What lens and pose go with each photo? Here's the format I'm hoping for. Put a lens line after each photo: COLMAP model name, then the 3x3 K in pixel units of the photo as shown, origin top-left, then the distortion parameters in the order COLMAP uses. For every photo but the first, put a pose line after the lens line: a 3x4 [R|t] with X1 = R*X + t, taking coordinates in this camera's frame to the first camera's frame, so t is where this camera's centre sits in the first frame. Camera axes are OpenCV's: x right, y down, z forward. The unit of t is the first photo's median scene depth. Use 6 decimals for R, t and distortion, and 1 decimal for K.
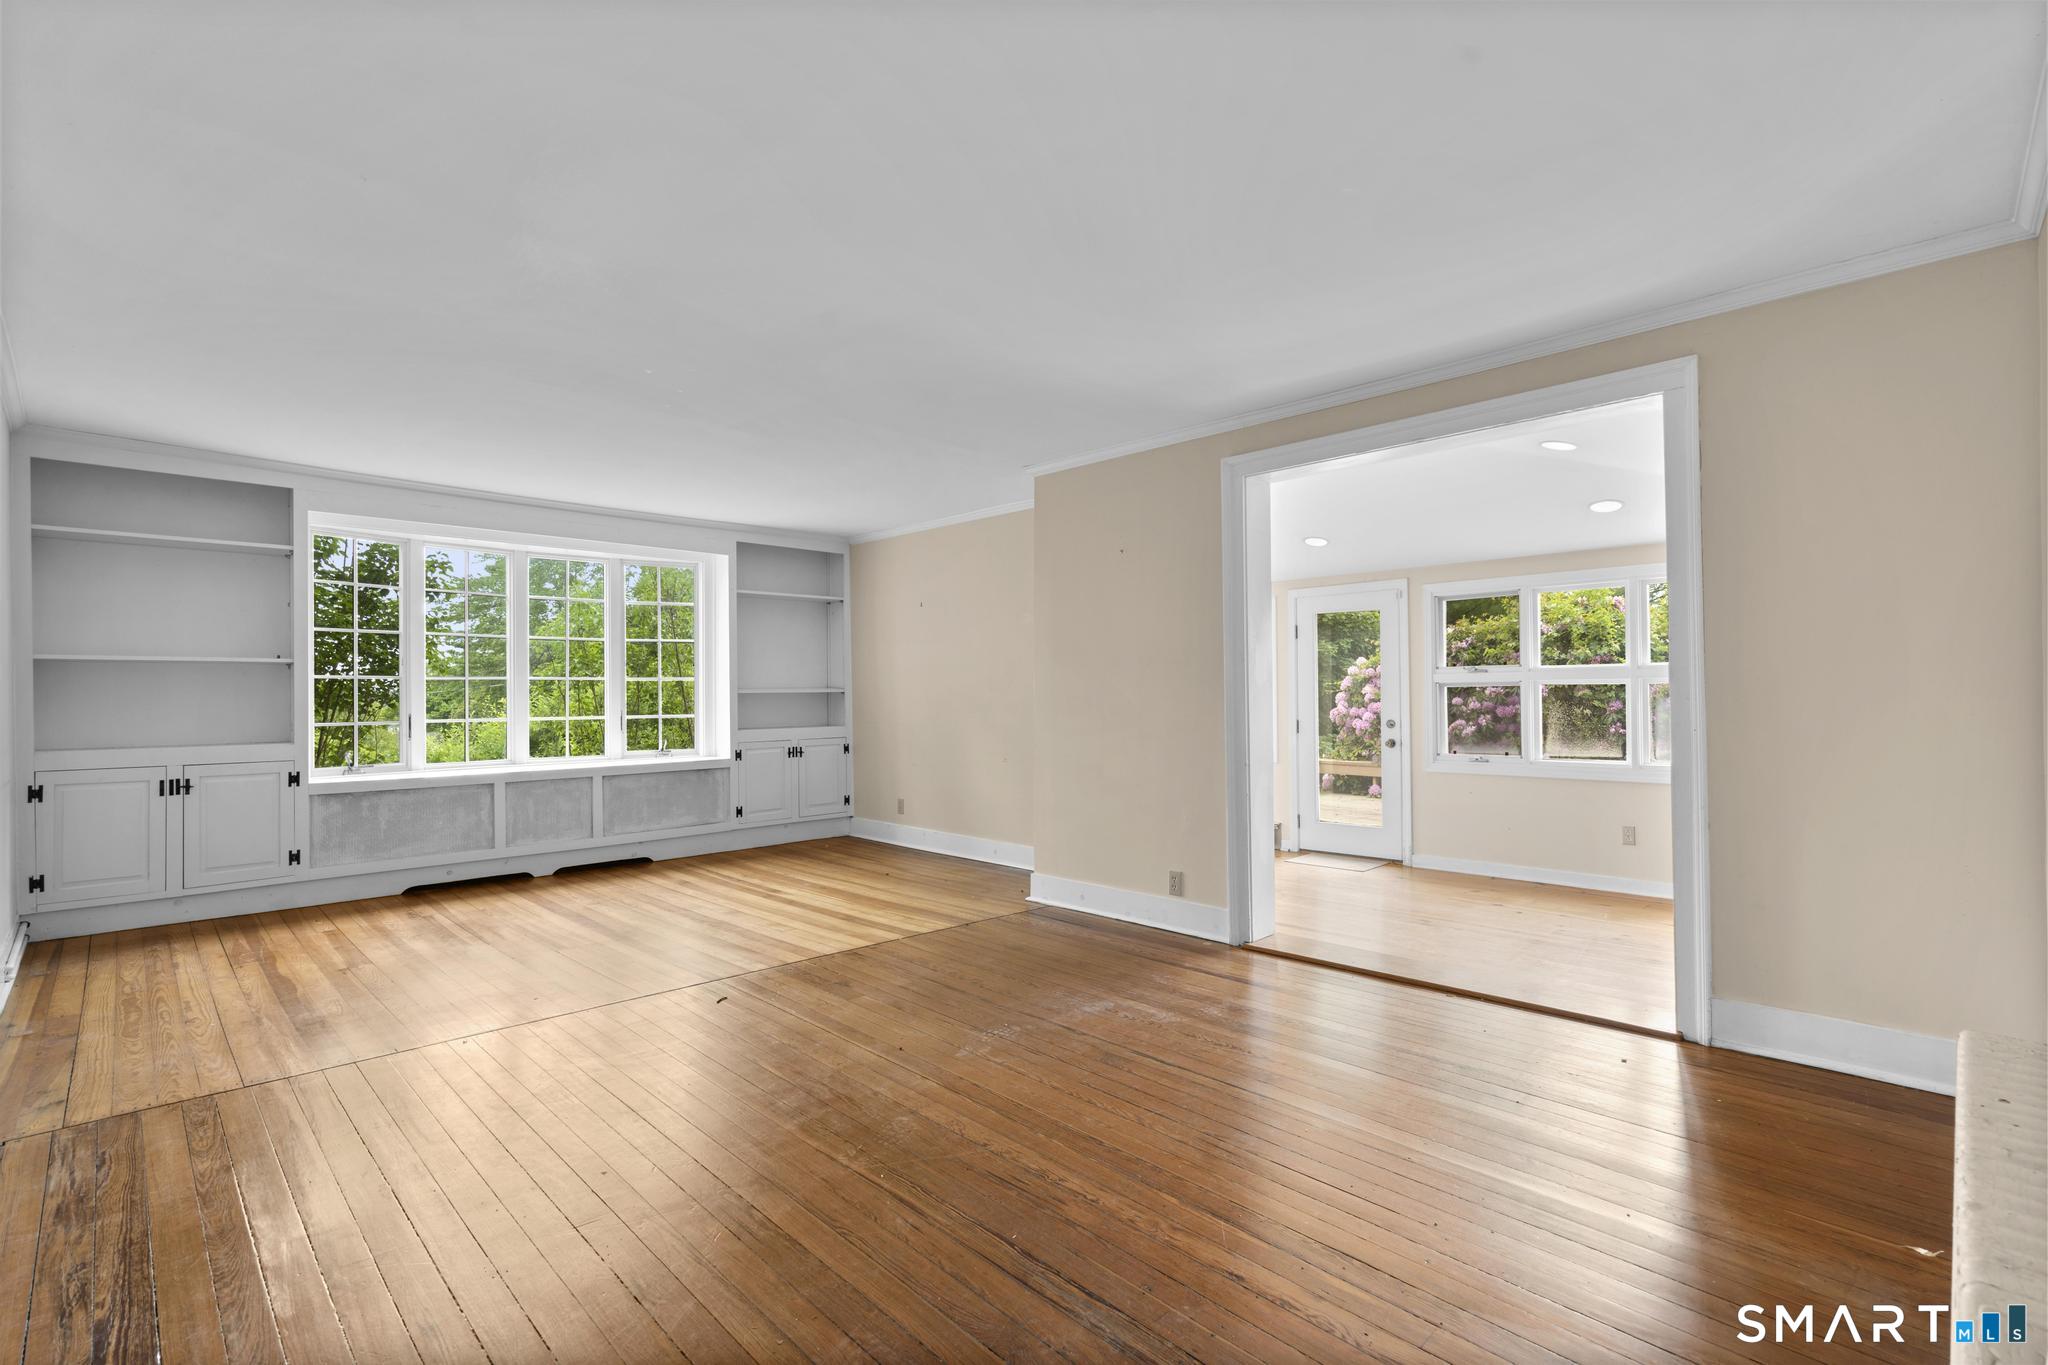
lens RADIAL K [[914.2, 0, 1028.8], [0, 914.2, 684.2], [0, 0, 1]] dist [-0.008626, 0.002555]
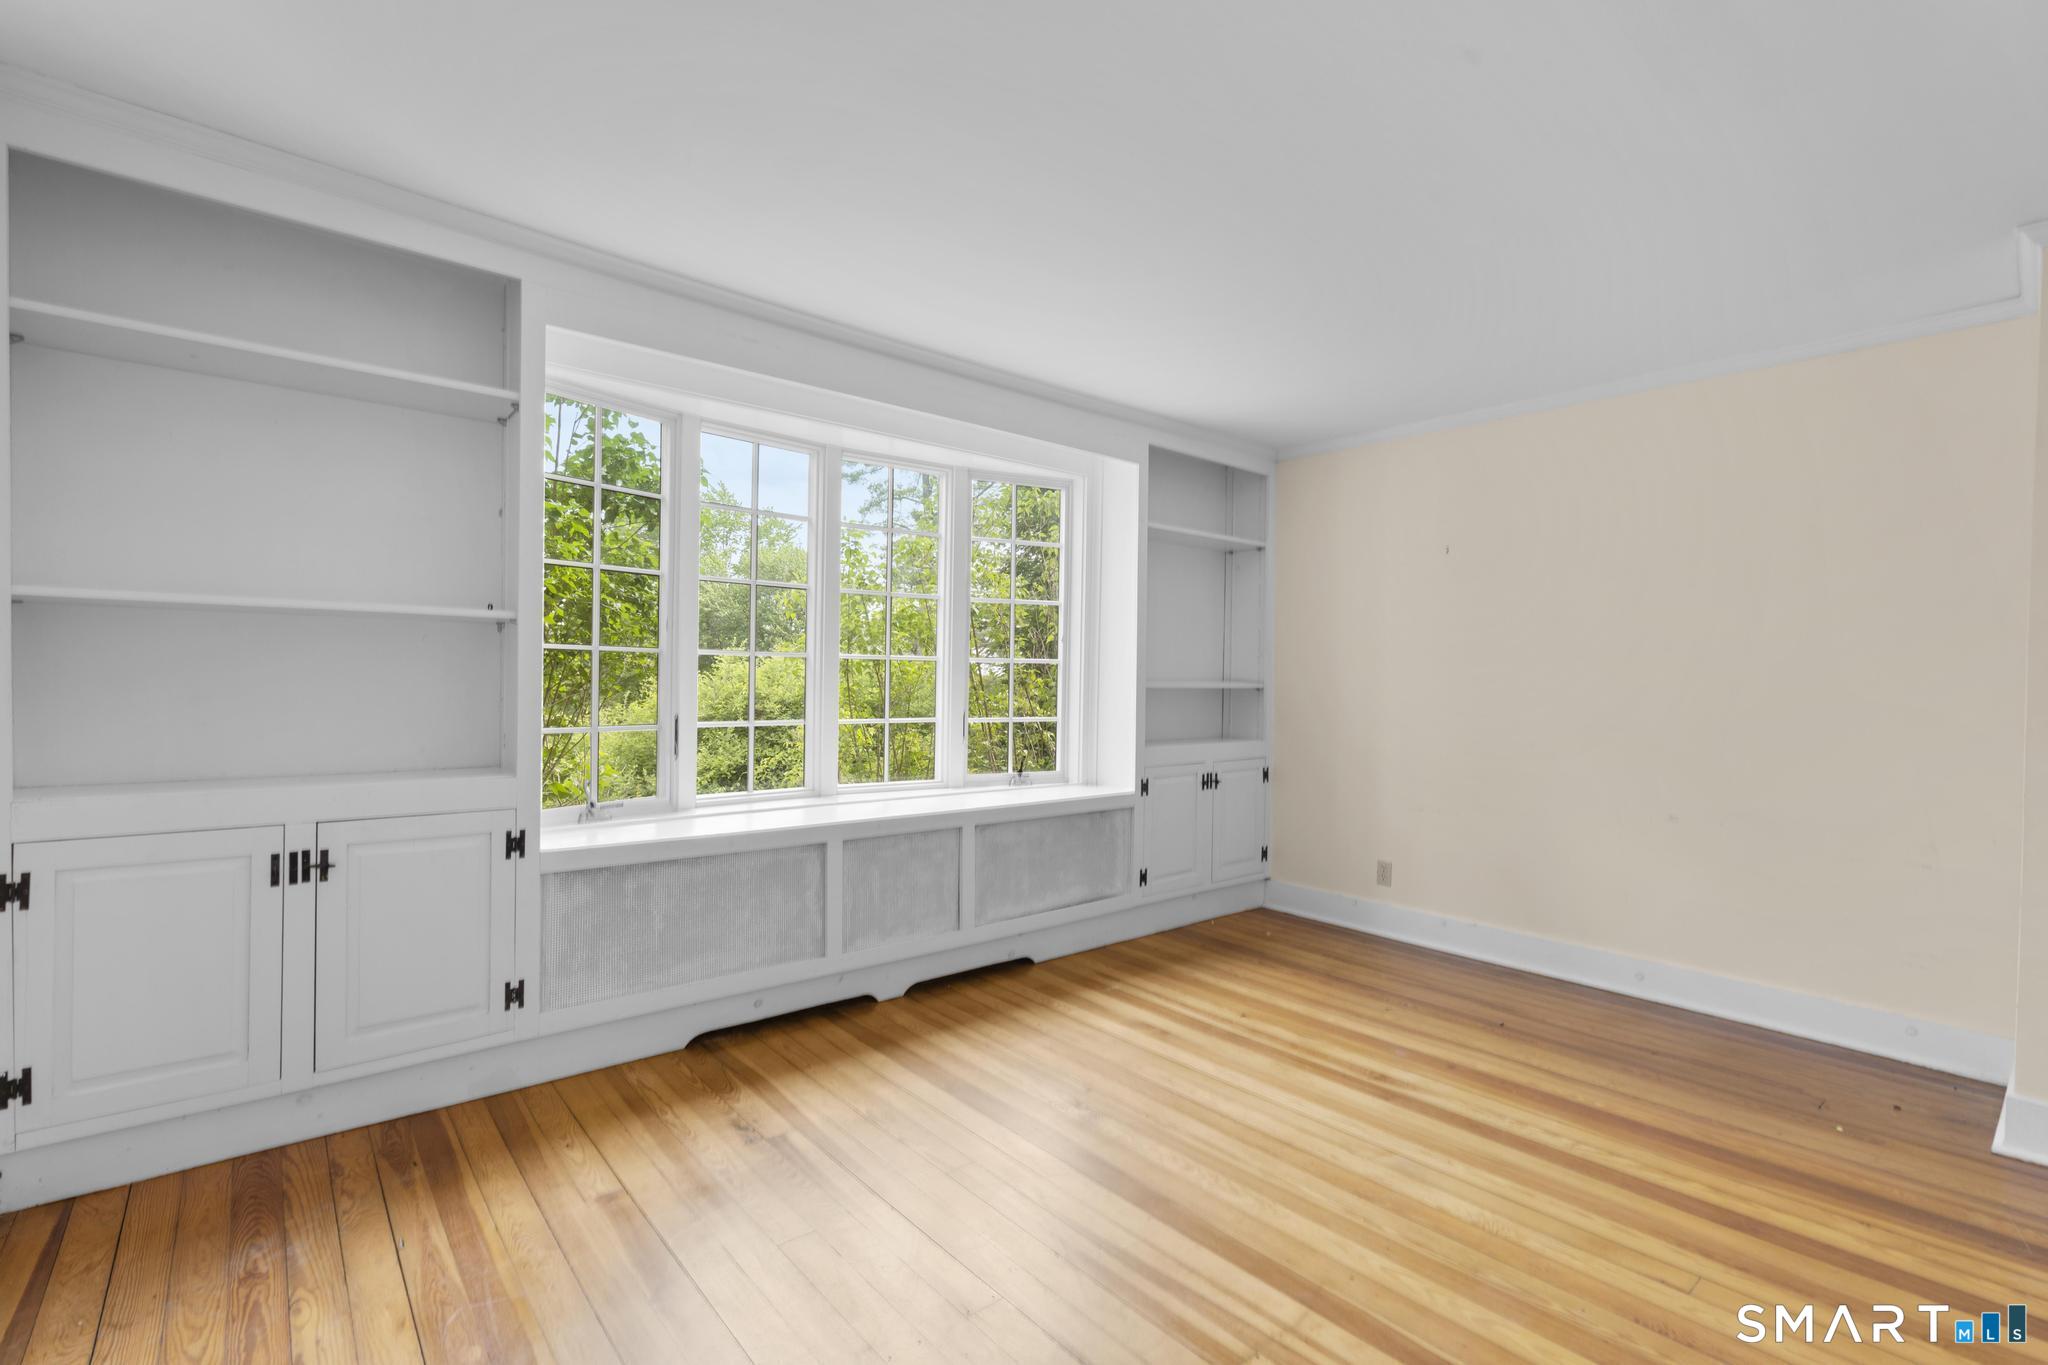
lens RADIAL K [[914.2, 0, 1023.1], [0, 914.2, 683.3], [0, 0, 1]] dist [-0.008626, 0.002555]
pose [[0.997820, 0.027347, -0.060065, -0.423809], [-0.026130, 0.999439, 0.020957, -0.004522], [0.060604, -0.019341, 0.997974, 0.433933]]
